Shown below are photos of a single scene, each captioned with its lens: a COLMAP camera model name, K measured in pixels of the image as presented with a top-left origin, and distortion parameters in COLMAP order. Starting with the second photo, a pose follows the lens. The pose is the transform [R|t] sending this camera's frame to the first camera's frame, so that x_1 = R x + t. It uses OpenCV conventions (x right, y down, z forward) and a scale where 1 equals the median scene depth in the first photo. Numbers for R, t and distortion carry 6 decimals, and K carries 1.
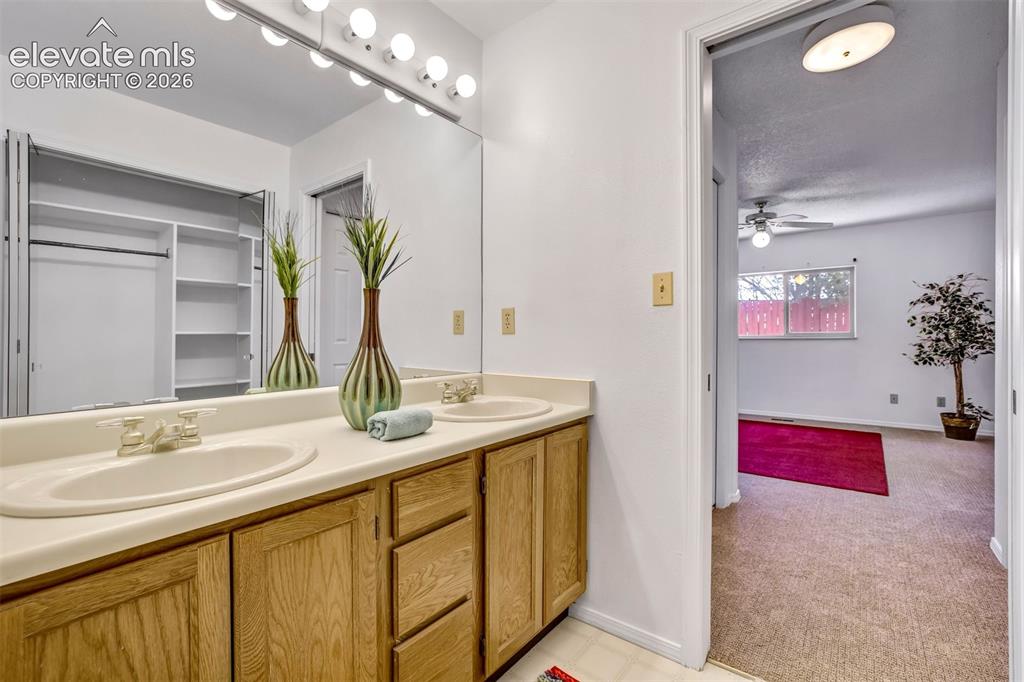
lens RADIAL K [[447.1, 0, 511.9], [0, 447.1, 338.5], [0, 0, 1]] dist [-0.035031, 0.020145]
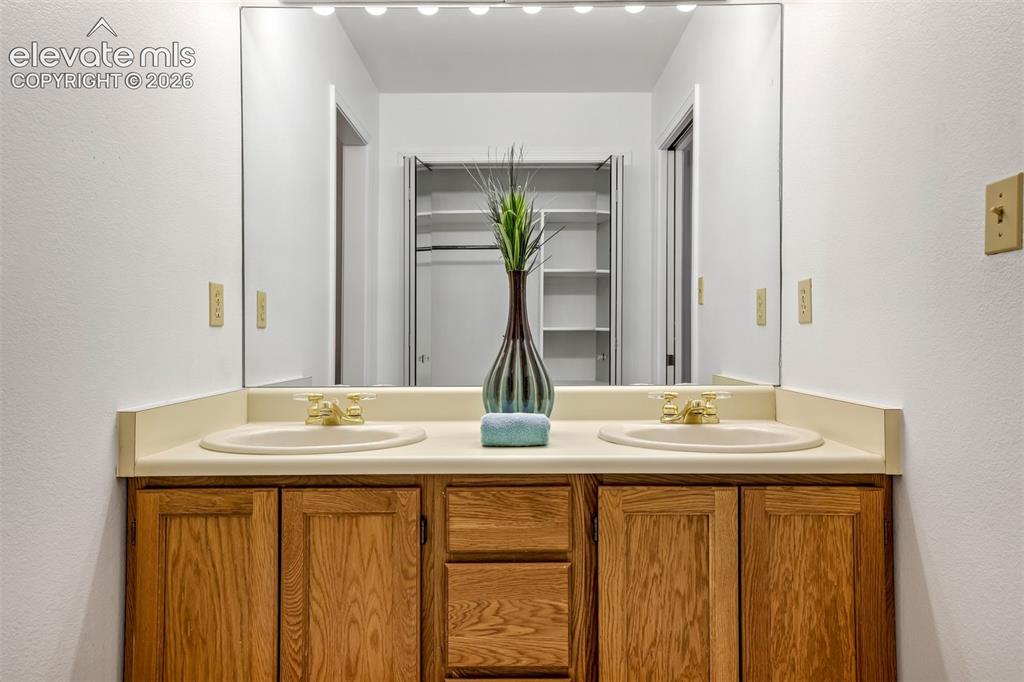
lens RADIAL K [[660.0, 0, 512.0], [0, 660.0, 341.0], [0, 0, 1]] dist [0.039491, 0.001635]
pose [[0.622471, 0.004542, -0.782629, 0.758938], [-0.003526, 0.999989, 0.002999, 0.022114], [0.782635, 0.000893, 0.622481, 0.243025]]
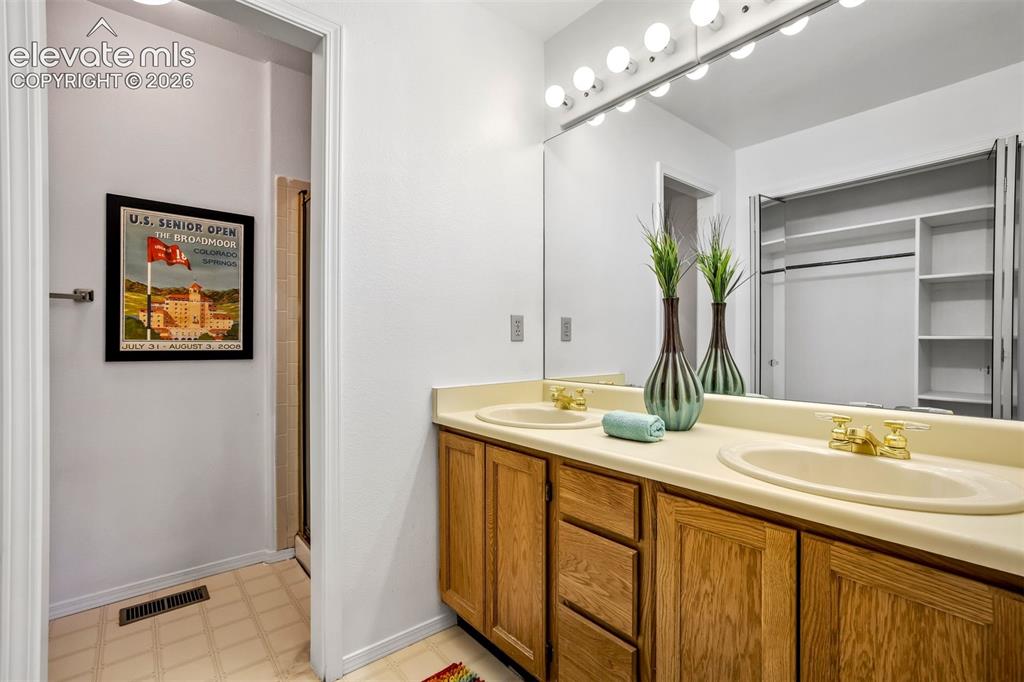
lens RADIAL K [[461.6, 0, 512.0], [0, 461.6, 341.0], [0, 0, 1]] dist [-0.036352, 0.022201]
pose [[-0.198487, 0.004044, -0.980095, 0.869027], [-0.004568, 0.999977, 0.005051, -0.014240], [0.980093, 0.005479, -0.198464, 0.990660]]
